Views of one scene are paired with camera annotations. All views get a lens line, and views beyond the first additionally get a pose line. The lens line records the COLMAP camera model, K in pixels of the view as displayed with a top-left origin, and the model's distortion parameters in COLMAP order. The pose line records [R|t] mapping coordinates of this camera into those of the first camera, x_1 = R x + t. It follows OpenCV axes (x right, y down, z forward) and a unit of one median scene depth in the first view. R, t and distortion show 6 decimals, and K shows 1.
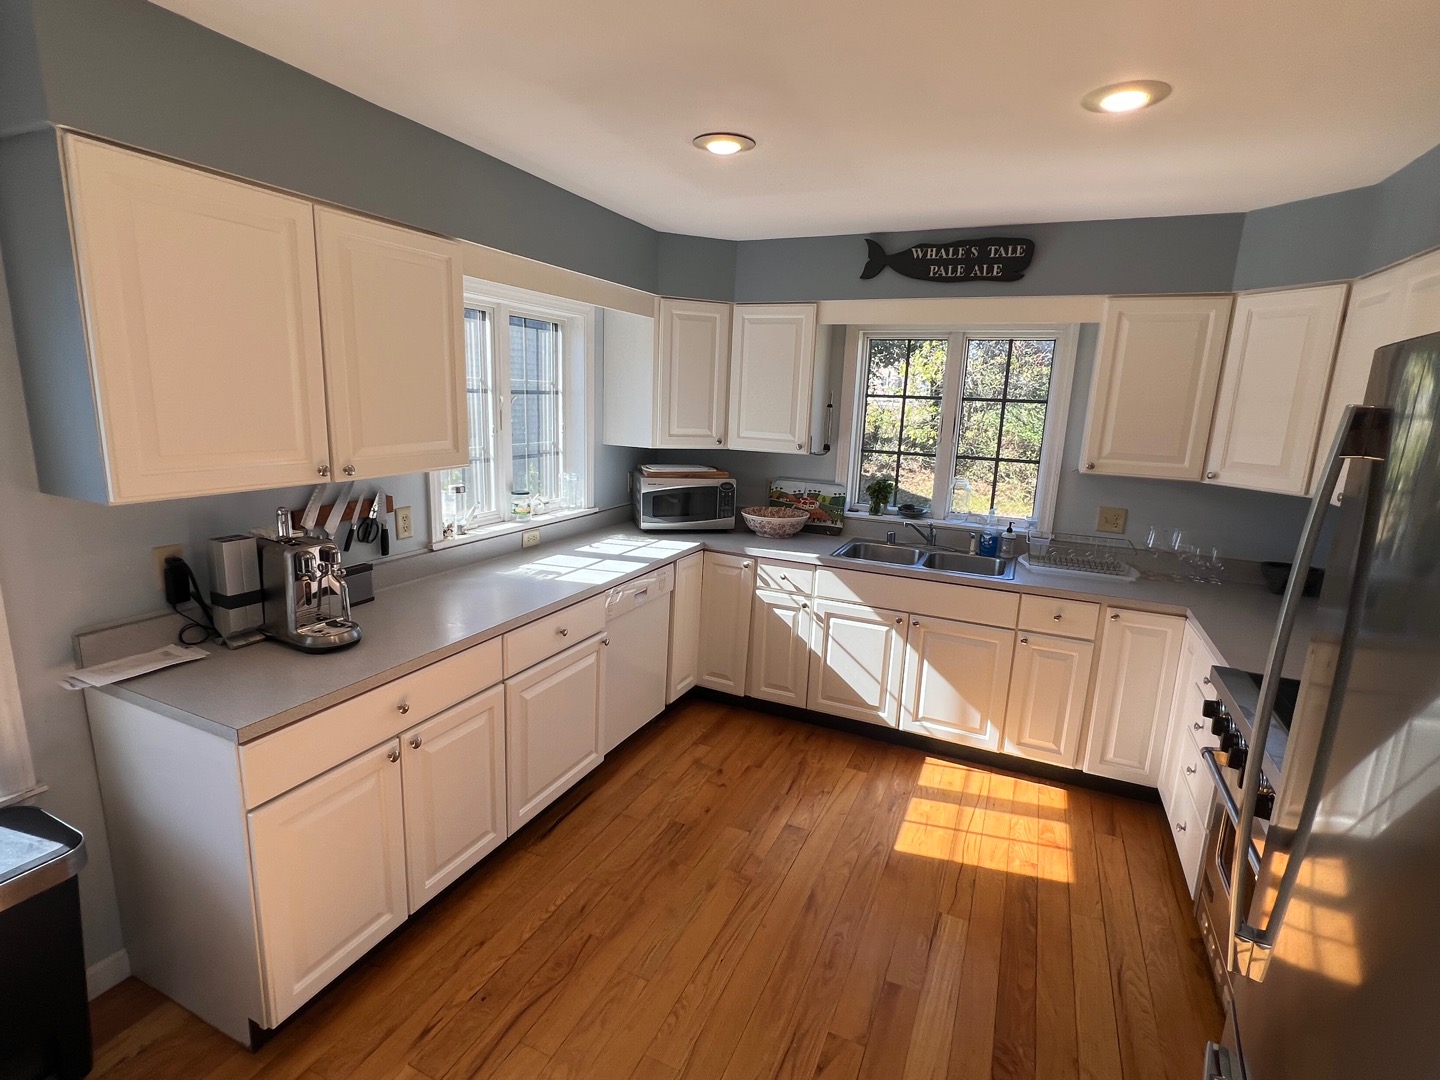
lens RADIAL K [[701.1, 0, 717.8], [0, 701.1, 537.8], [0, 0, 1]] dist [0.000713, -0.000426]
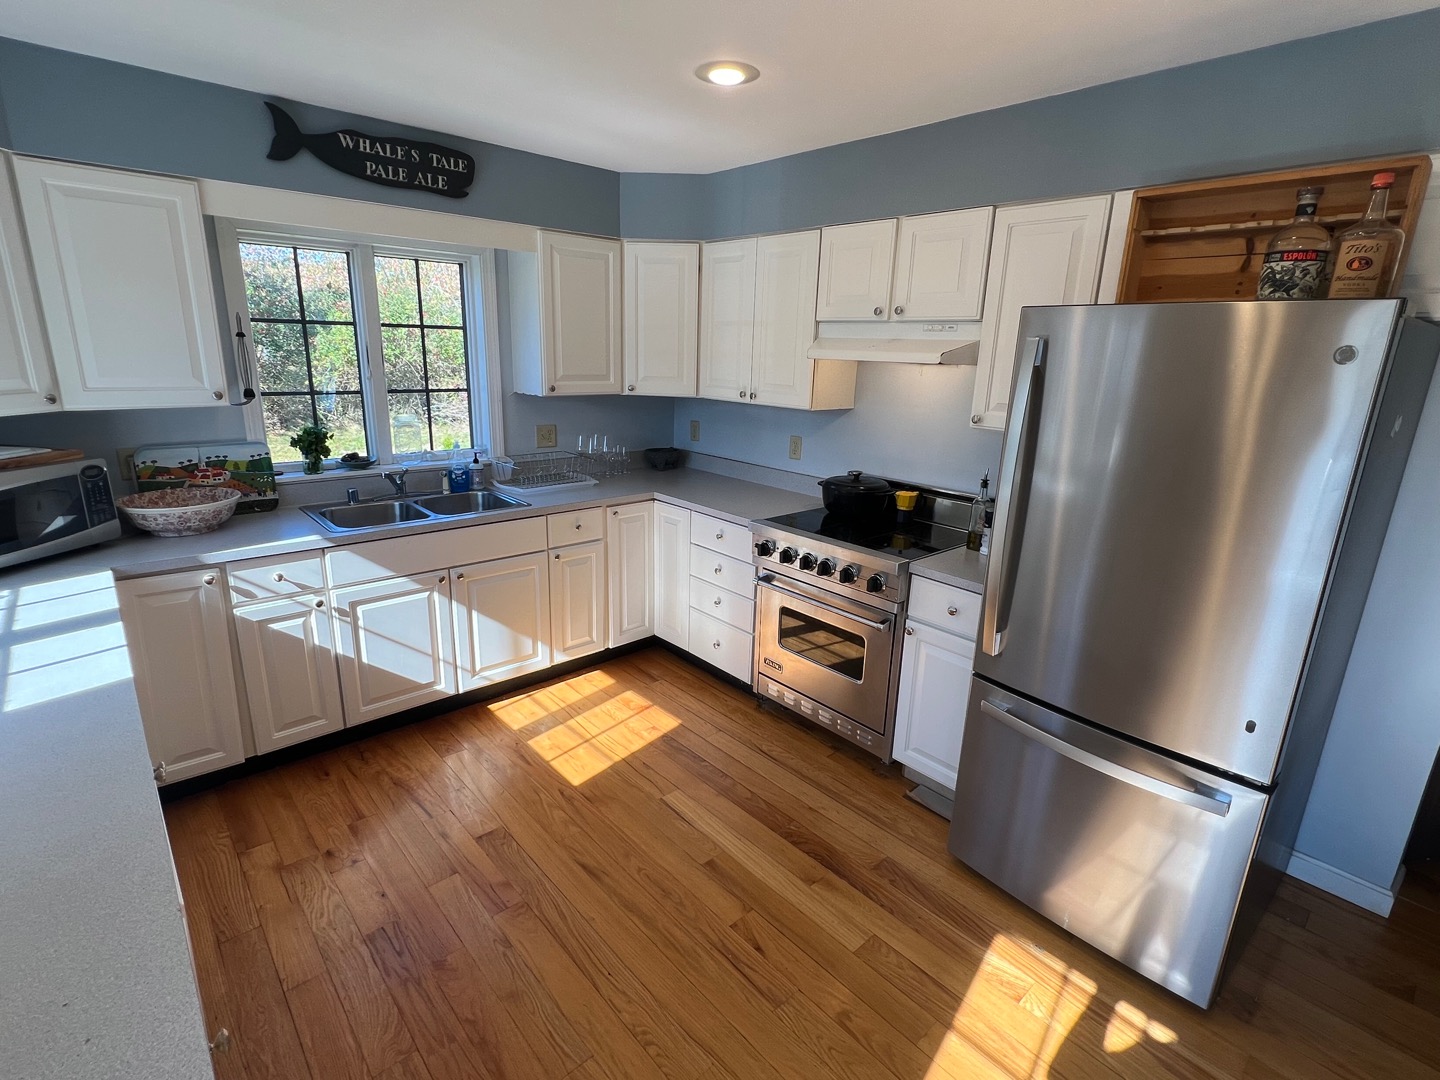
lens RADIAL K [[701.1, 0, 717.8], [0, 701.1, 537.8], [0, 0, 1]] dist [0.000713, -0.000426]
pose [[0.399448, -0.267403, 0.876891, -0.369222], [0.170768, 0.961477, 0.215407, -0.065857], [-0.900711, 0.063701, 0.429724, 0.291189]]
